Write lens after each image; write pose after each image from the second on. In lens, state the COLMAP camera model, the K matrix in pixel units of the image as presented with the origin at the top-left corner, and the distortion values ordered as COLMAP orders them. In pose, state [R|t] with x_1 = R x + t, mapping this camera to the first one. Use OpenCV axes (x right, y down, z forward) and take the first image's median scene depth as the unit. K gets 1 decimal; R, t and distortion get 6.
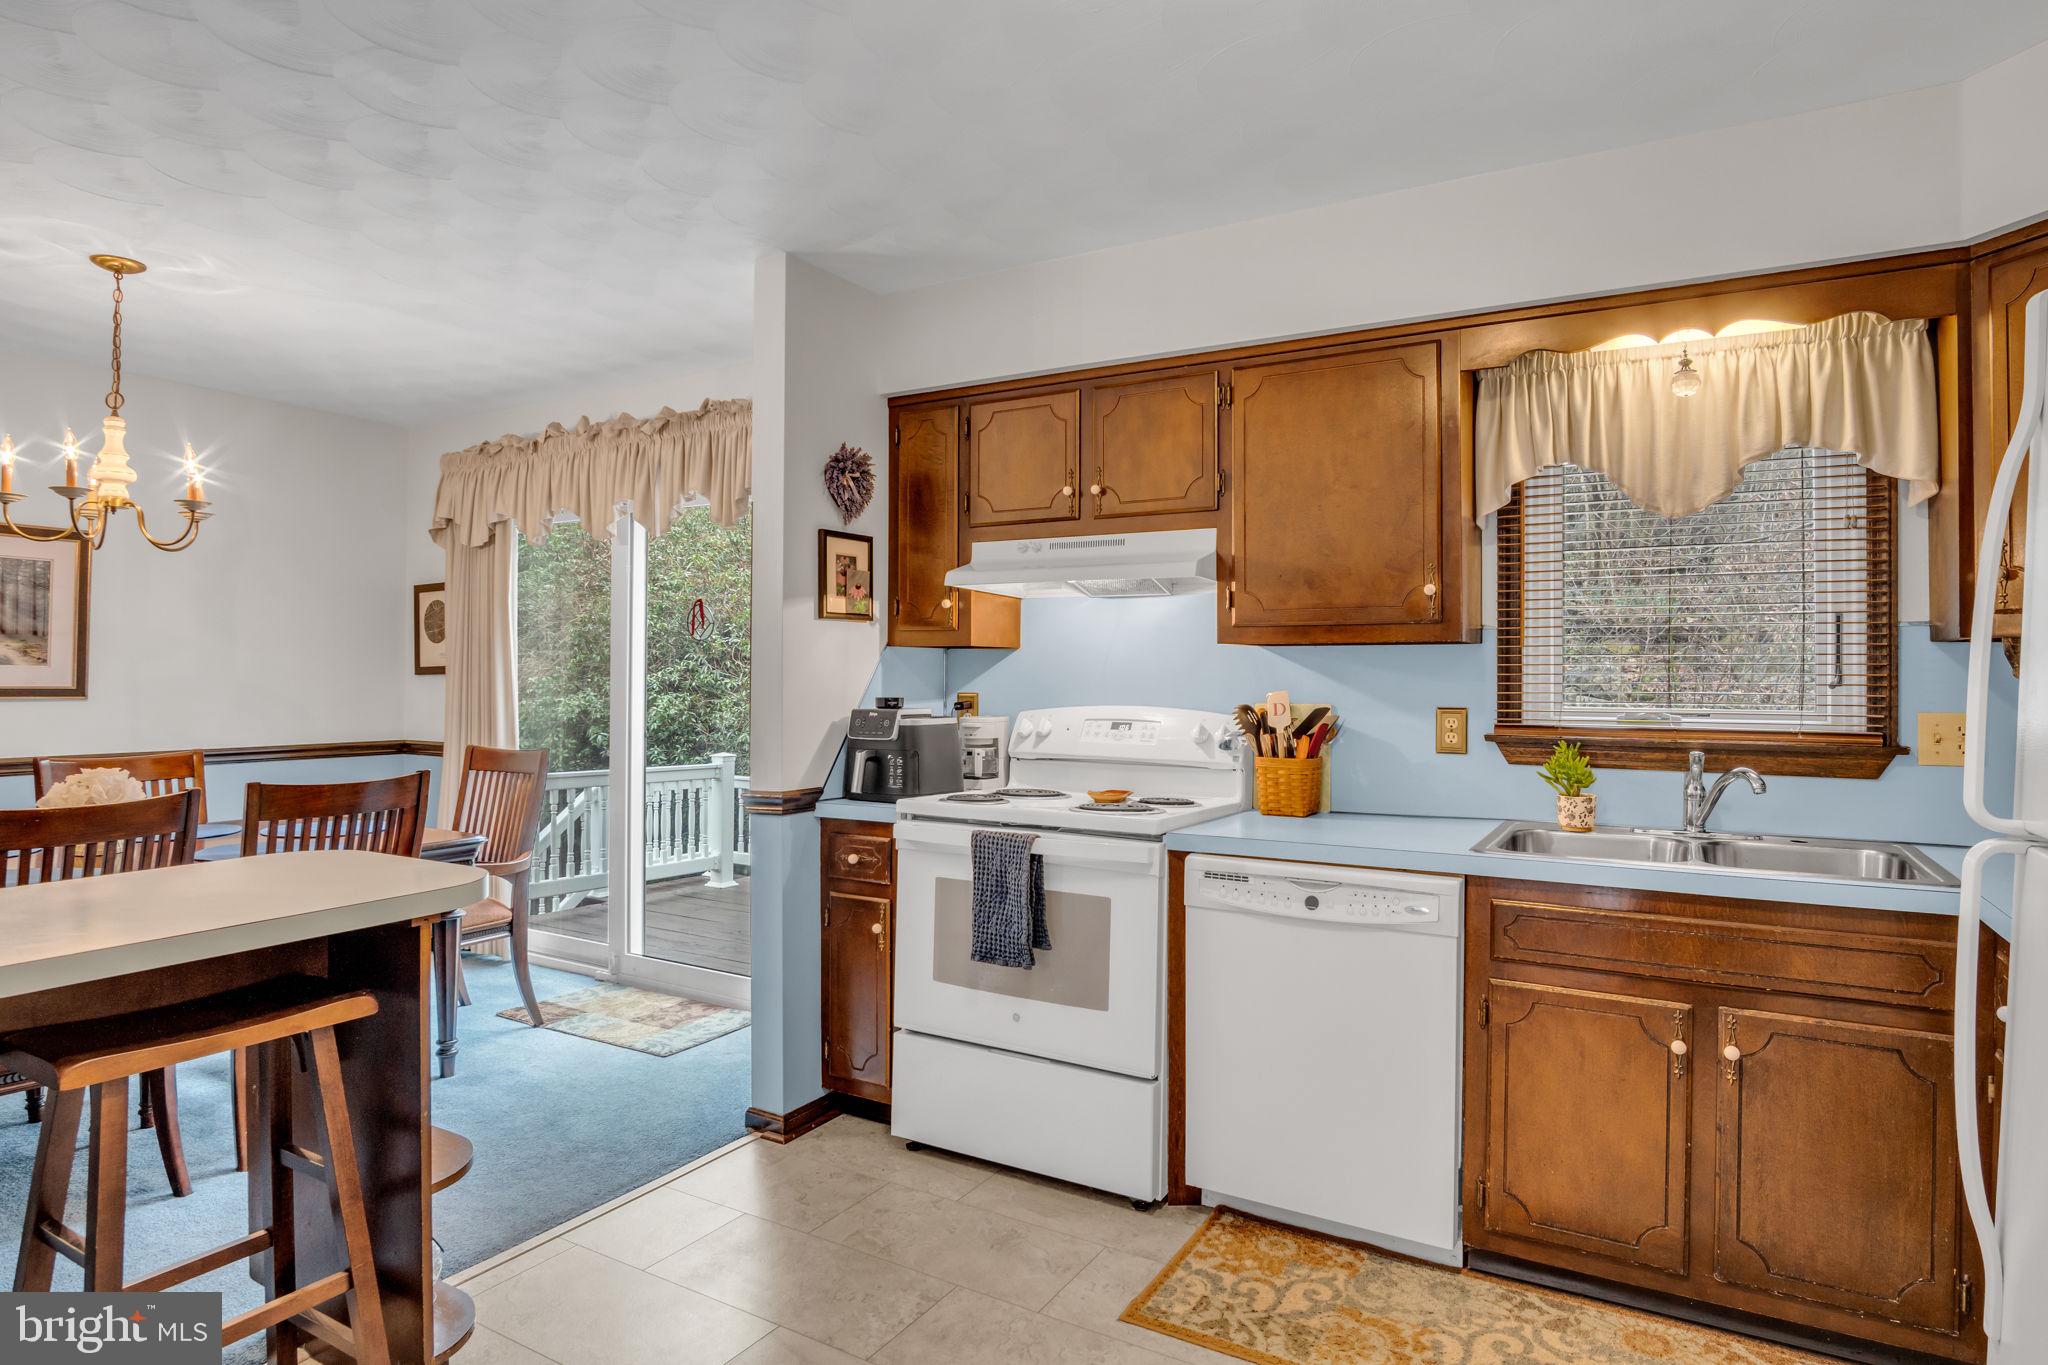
lens RADIAL K [[1111.4, 0, 1033.4], [0, 1111.4, 668.3], [0, 0, 1]] dist [-0.024789, -0.000646]
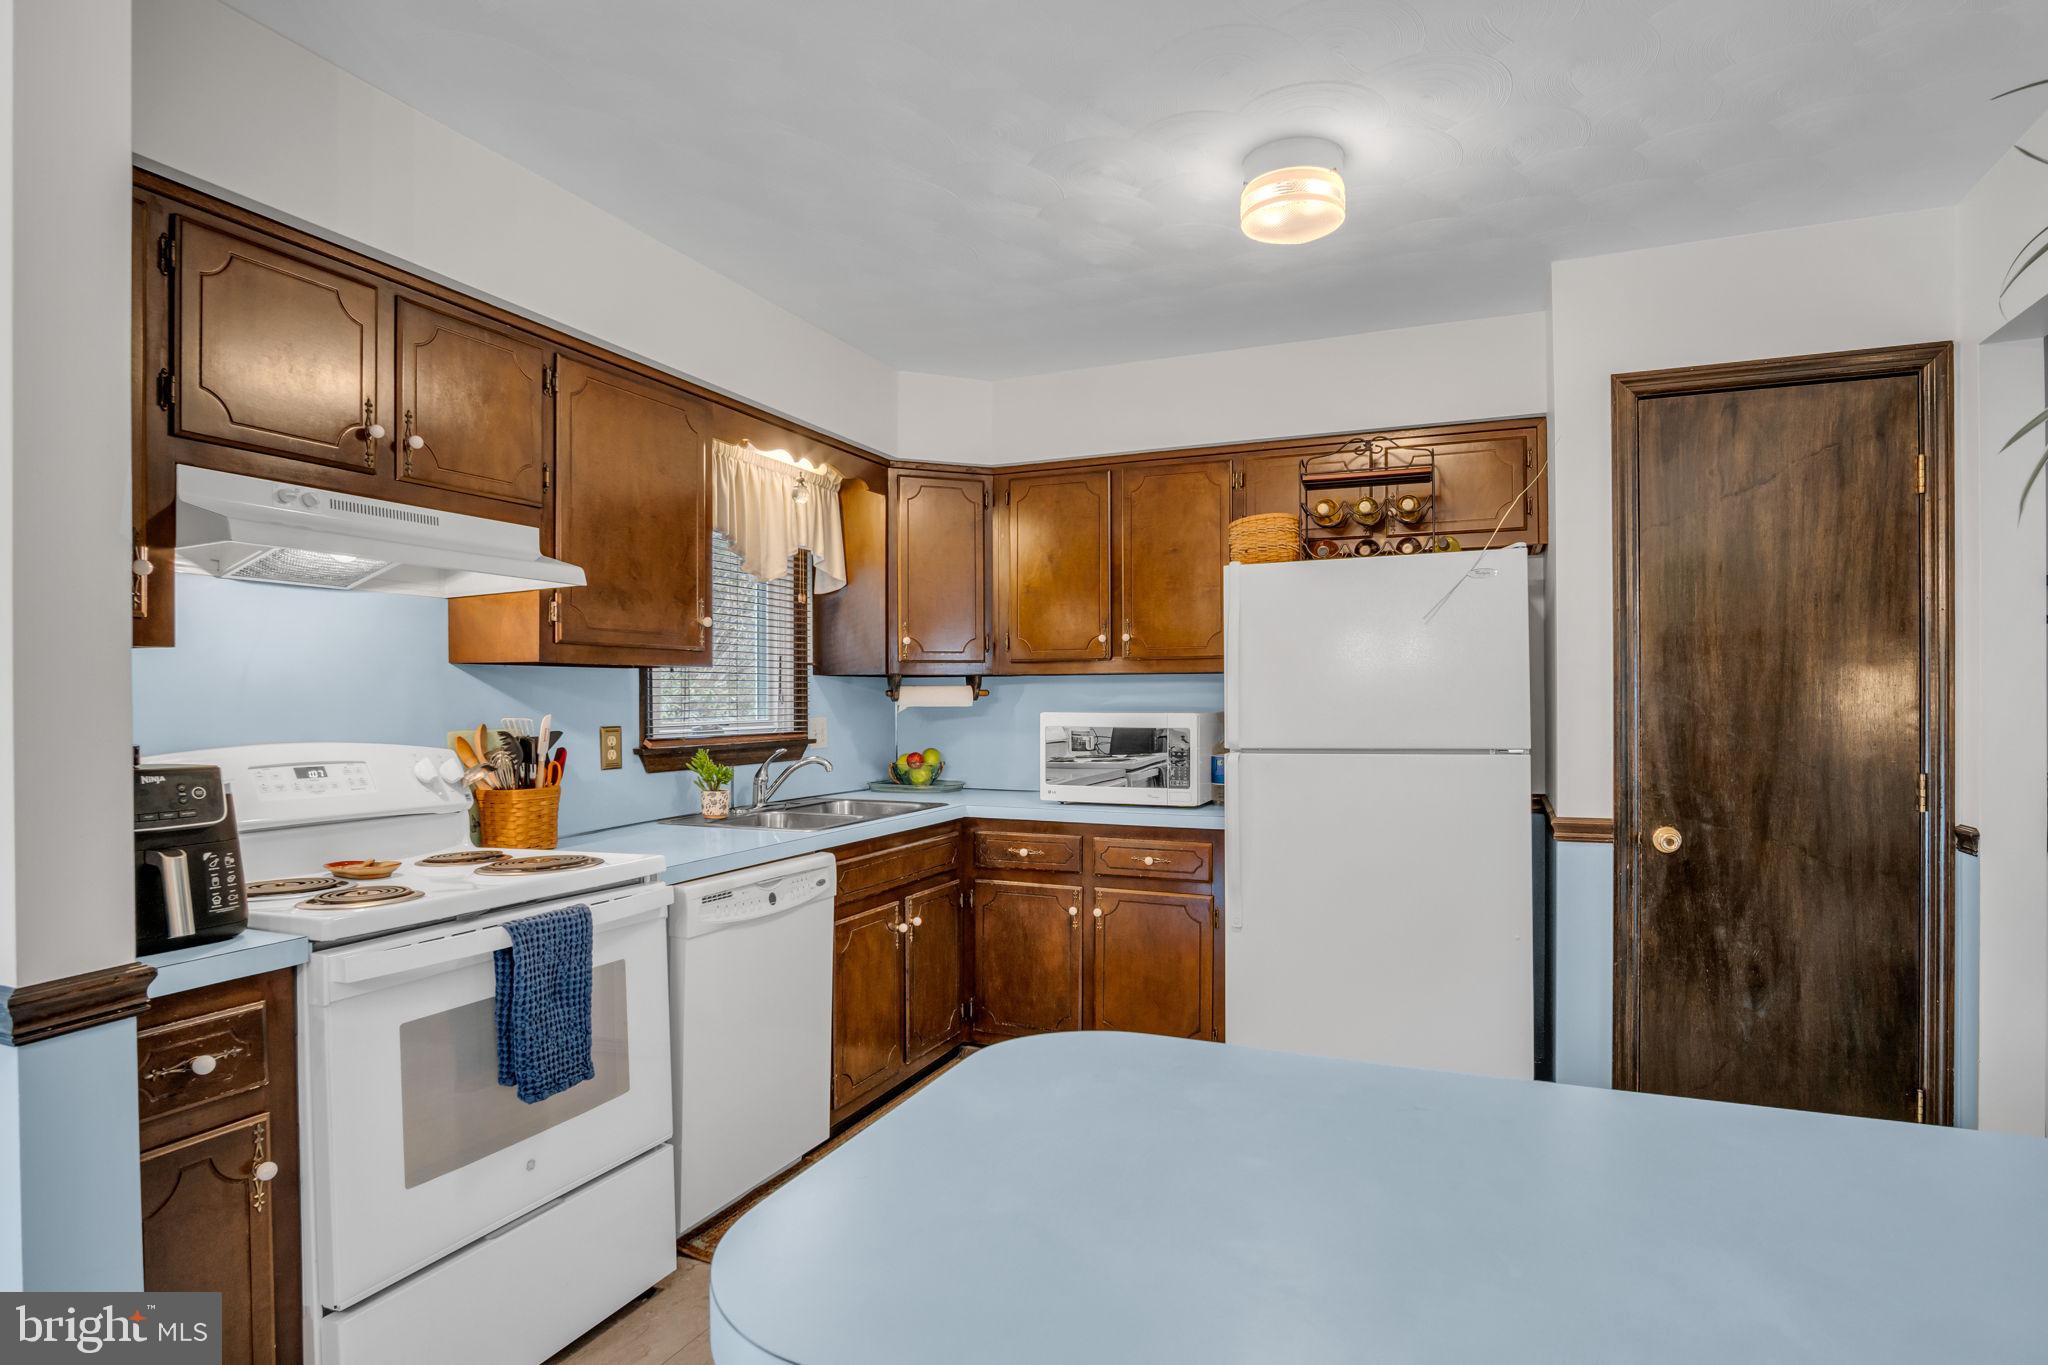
lens RADIAL K [[1093.2, 0, 1030.3], [0, 1093.2, 696.7], [0, 0, 1]] dist [-0.051119, -0.000656]
pose [[-0.121290, -0.004059, 0.992609, -0.780337], [-0.001522, 0.999991, 0.003903, 0.001794], [-0.992616, -0.001038, -0.121295, 0.781184]]
